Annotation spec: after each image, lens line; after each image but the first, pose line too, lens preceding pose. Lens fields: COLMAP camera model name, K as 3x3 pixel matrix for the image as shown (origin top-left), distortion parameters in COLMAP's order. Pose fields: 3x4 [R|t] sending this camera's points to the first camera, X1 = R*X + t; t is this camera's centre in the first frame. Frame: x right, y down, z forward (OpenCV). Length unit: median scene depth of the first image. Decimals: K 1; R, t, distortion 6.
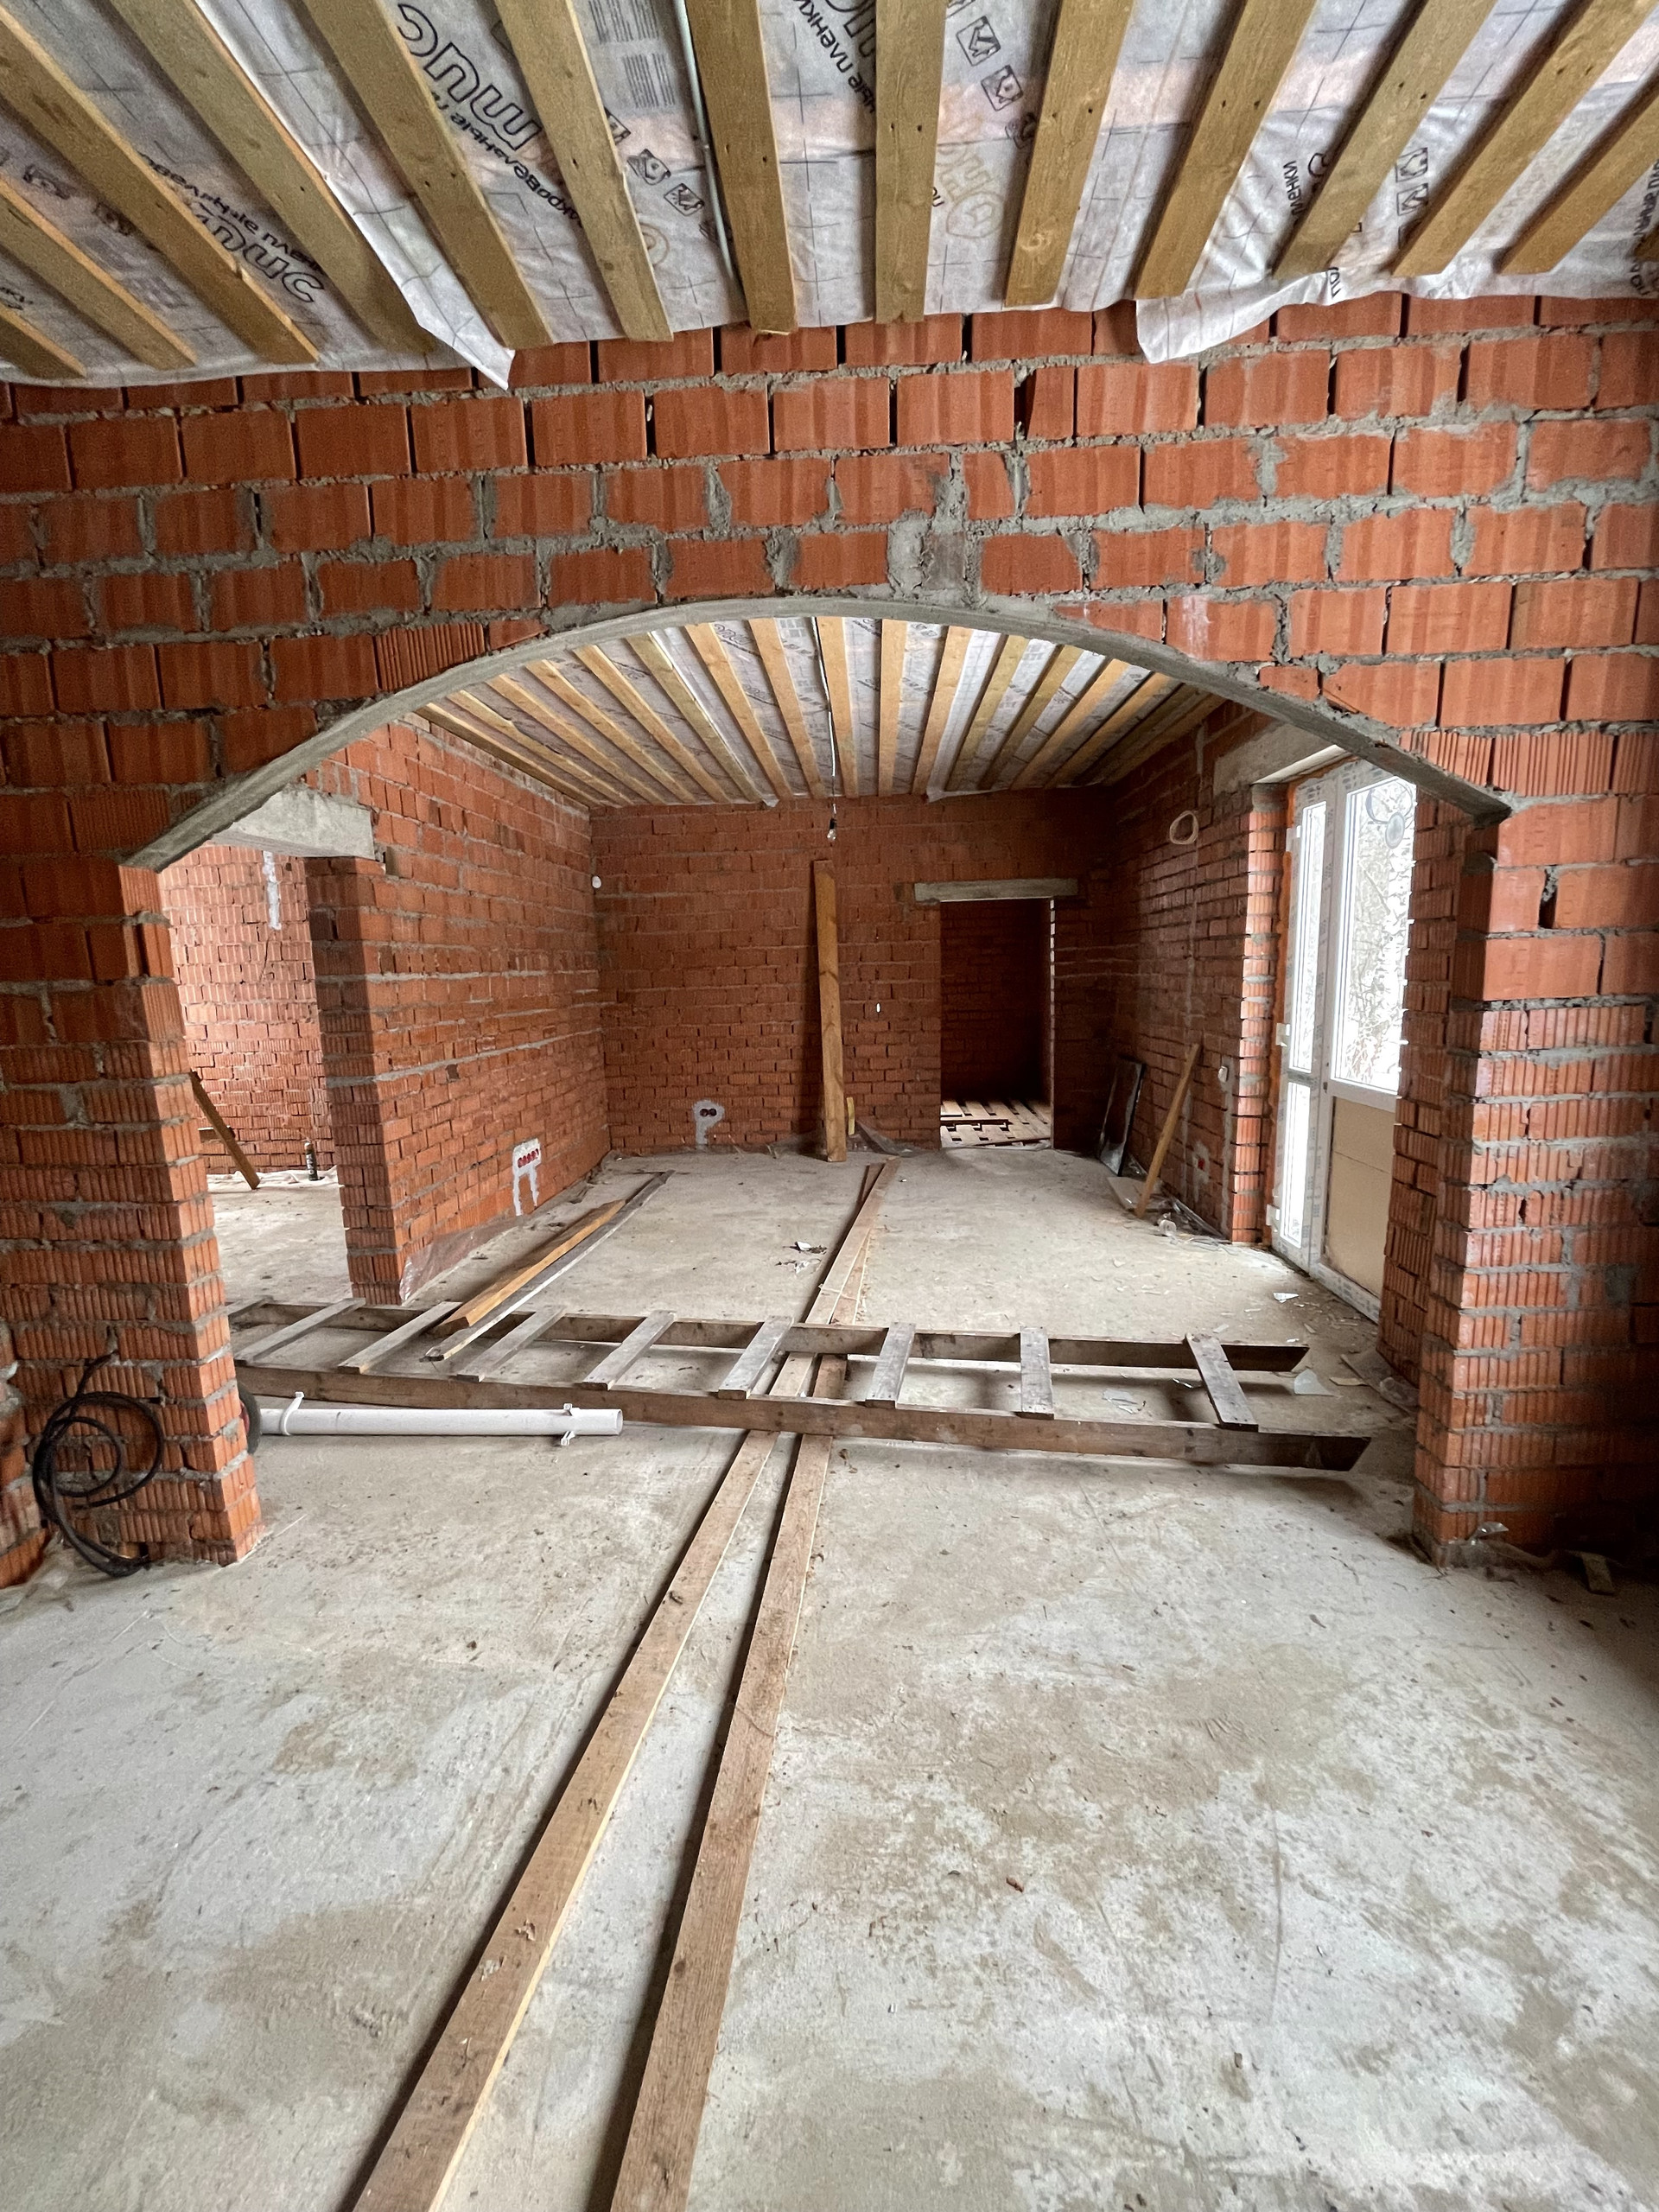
lens RADIAL K [[890.4, 0, 823.5], [0, 890.4, 1107.8], [0, 0, 1]] dist [-0.000089, -0.000417]
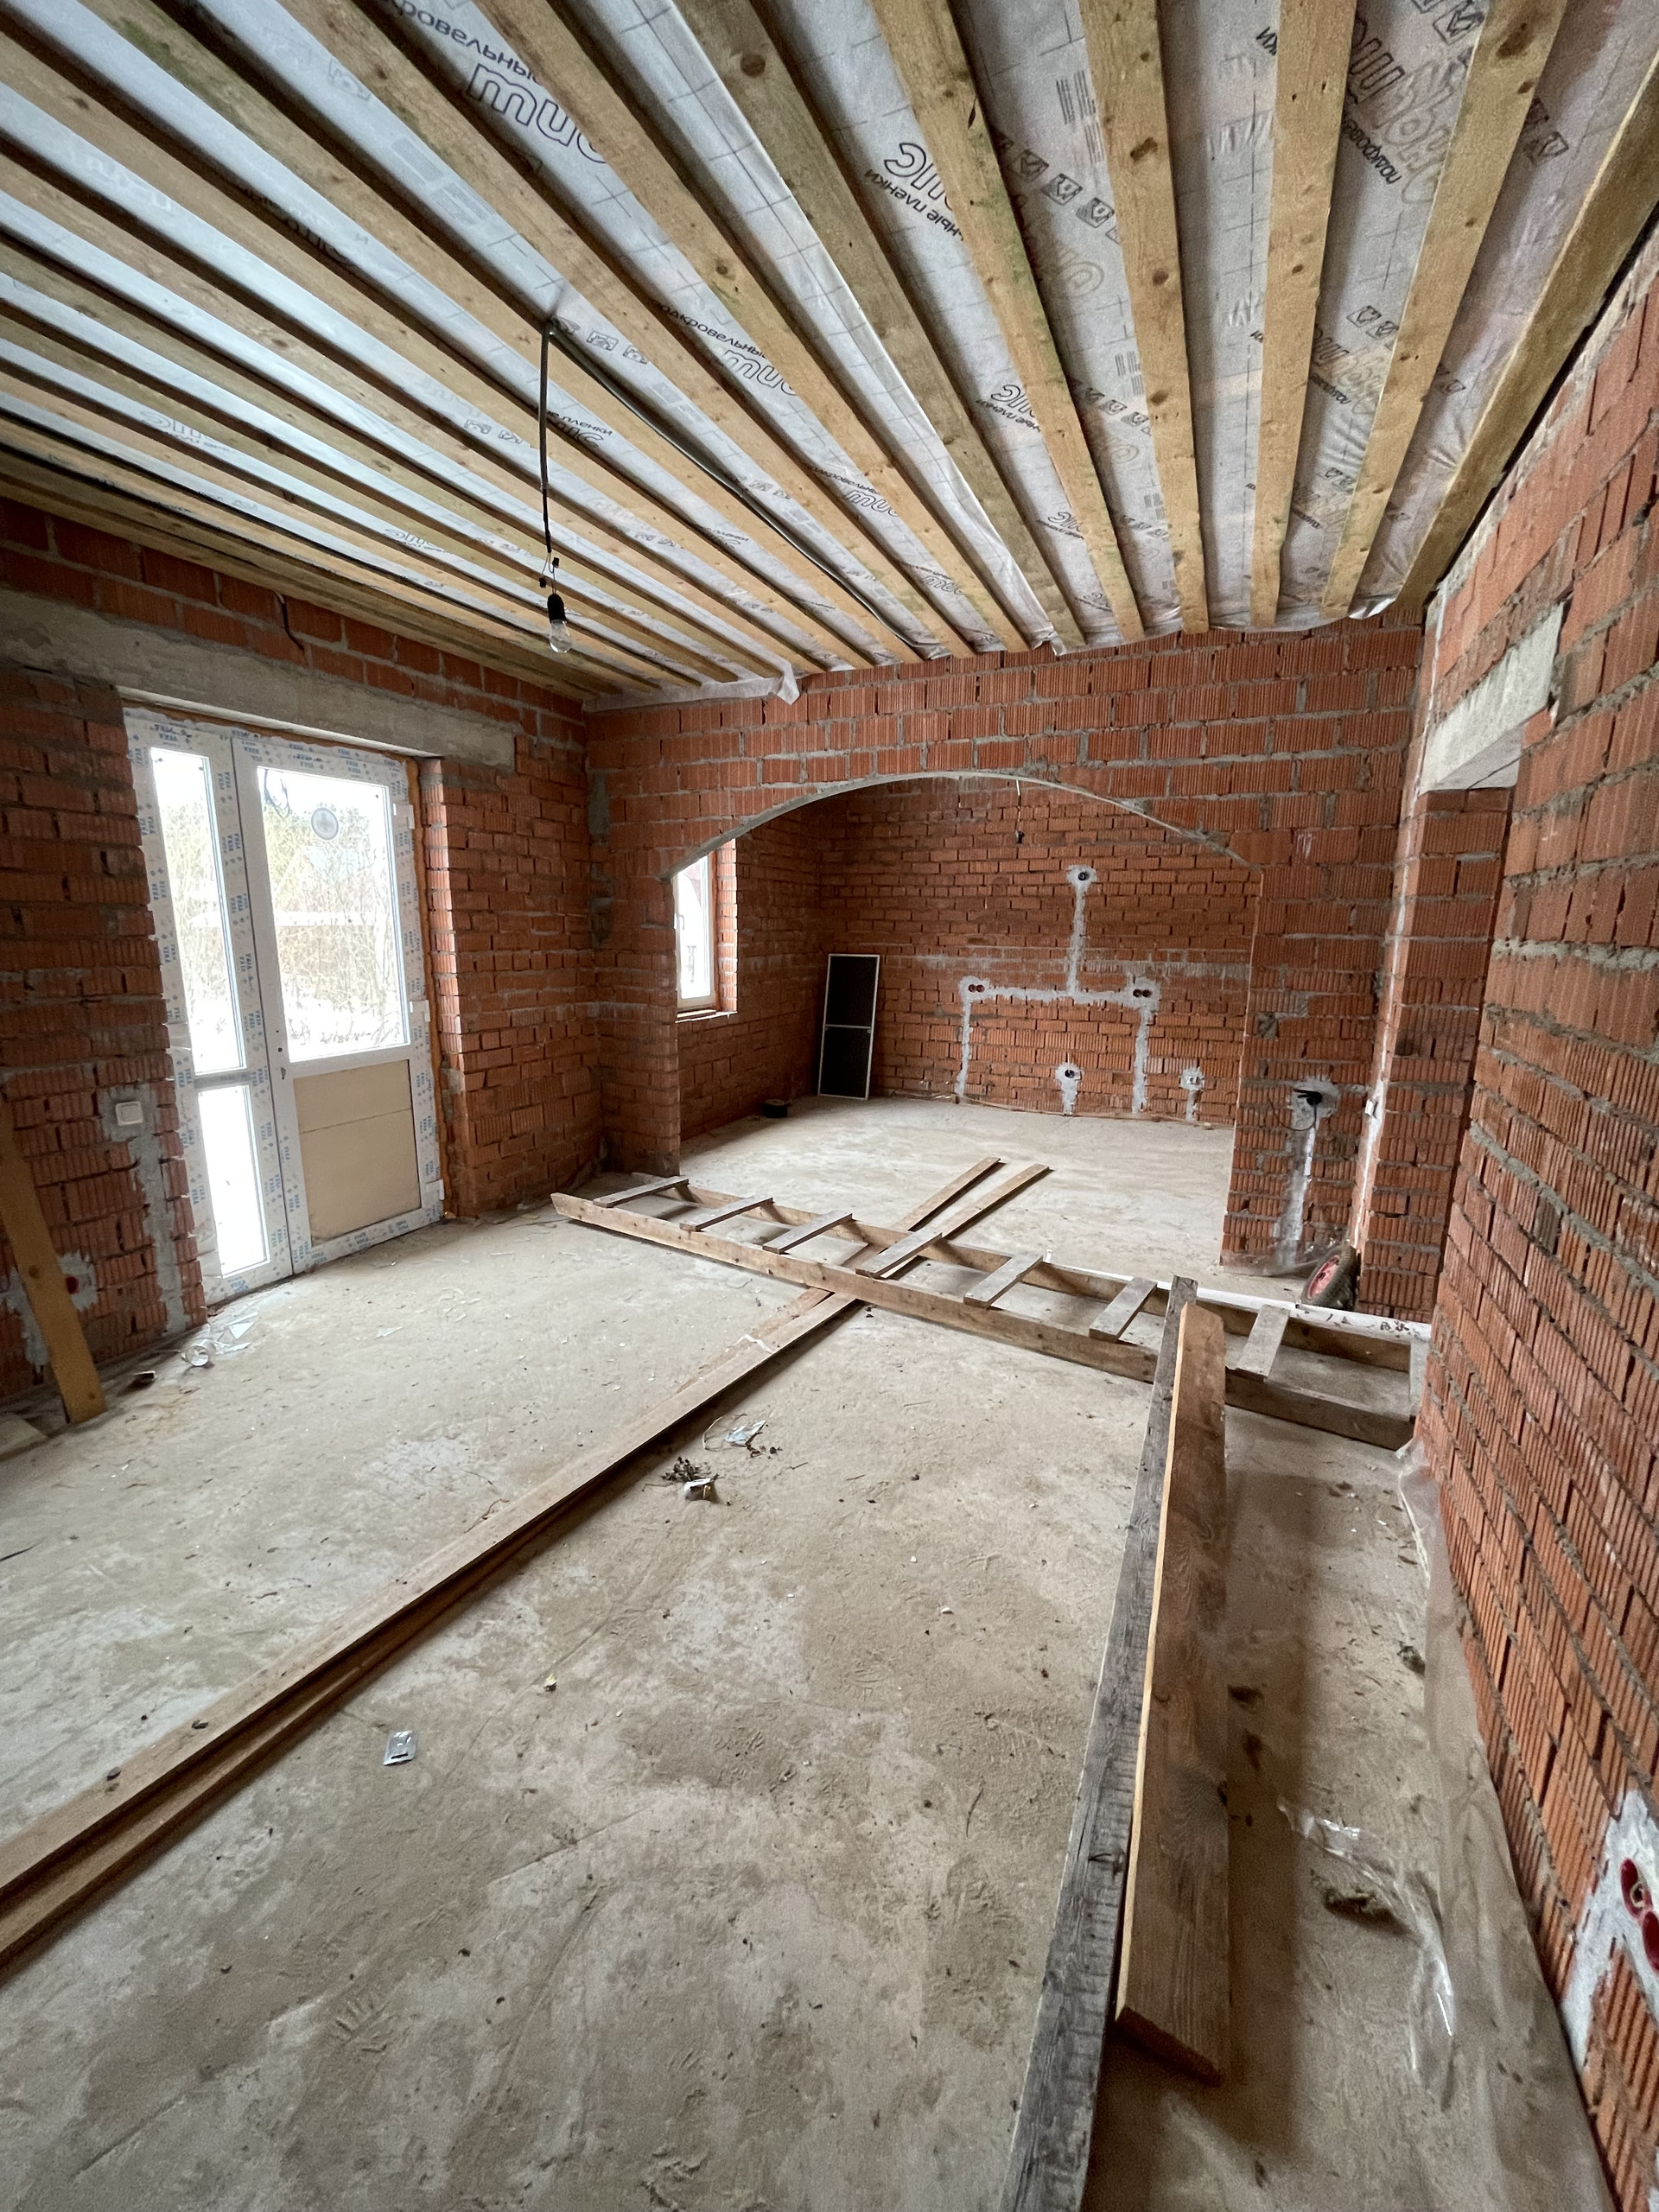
lens RADIAL K [[890.4, 0, 823.5], [0, 890.4, 1107.8], [0, 0, 1]] dist [-0.000089, -0.000417]
pose [[-0.933840, -0.049755, 0.354212, -0.814868], [0.076266, 0.939809, 0.333080, -0.670893], [-0.349464, 0.338058, -0.873837, 4.200486]]
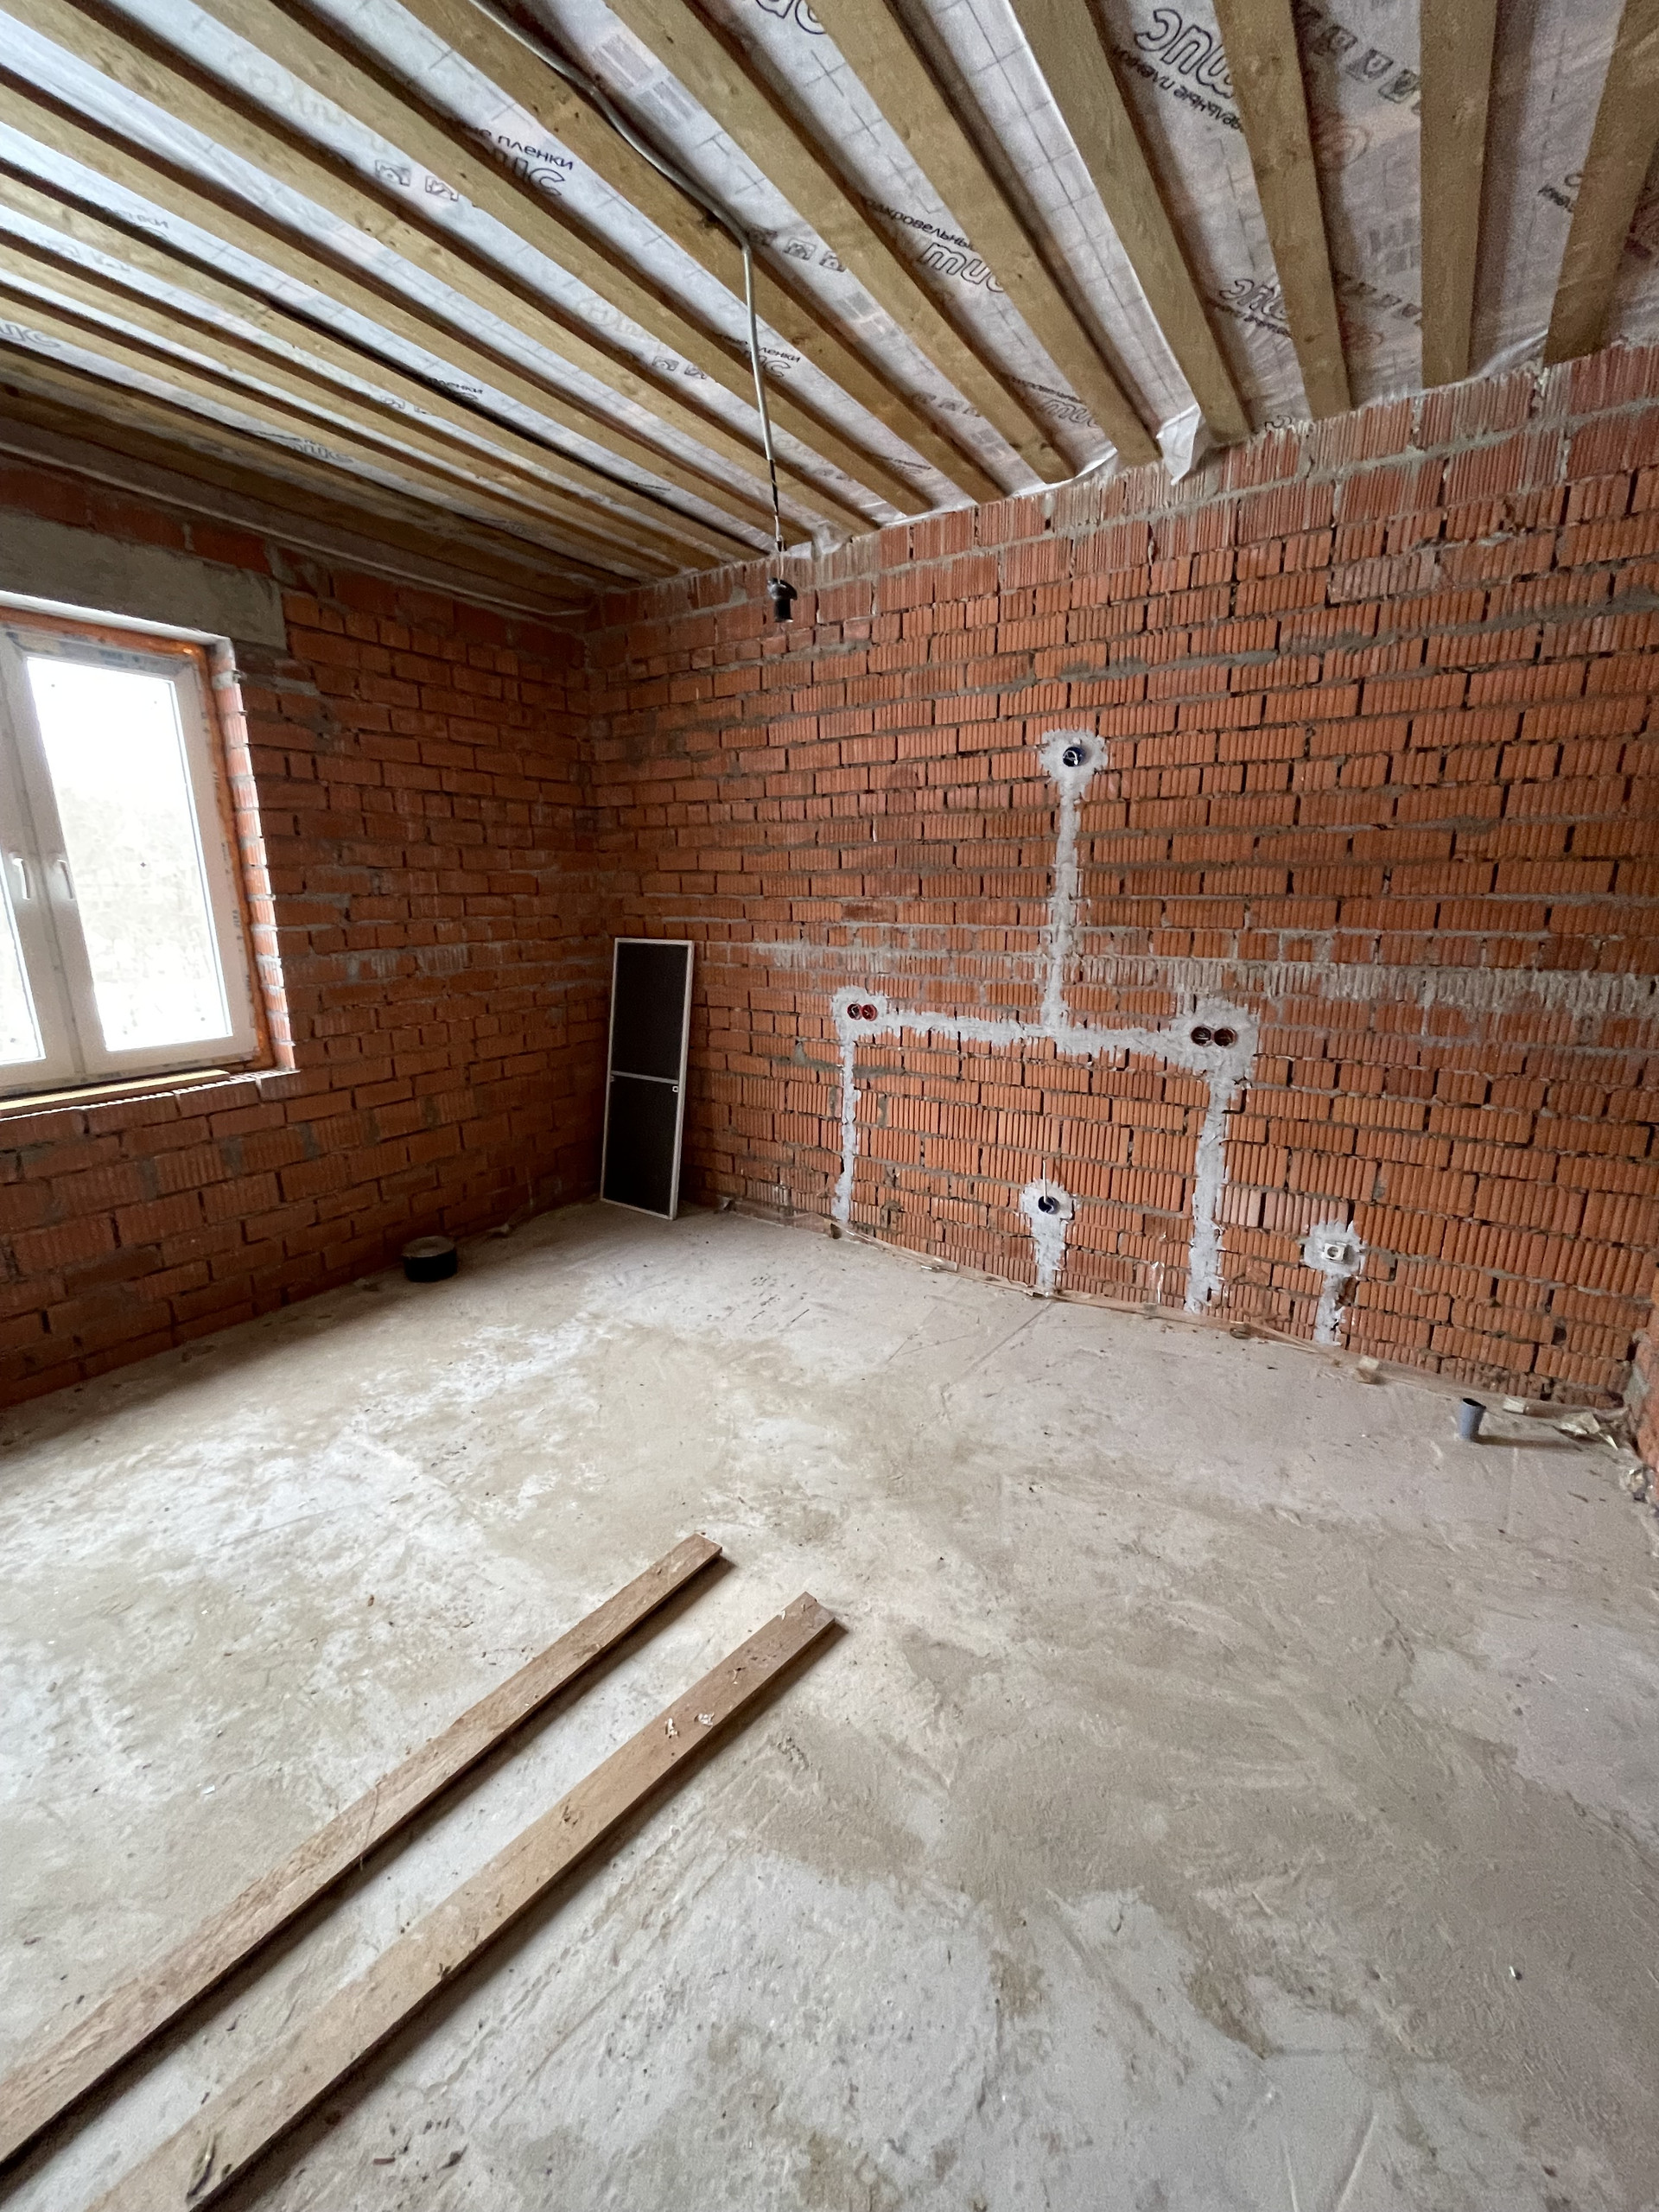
lens RADIAL K [[890.4, 0, 823.5], [0, 890.4, 1107.8], [0, 0, 1]] dist [-0.000089, -0.000417]
pose [[-0.870614, -0.081976, 0.485090, -0.904582], [0.110154, 0.928504, 0.354607, -0.196181], [-0.479477, 0.362160, -0.799338, 1.388838]]
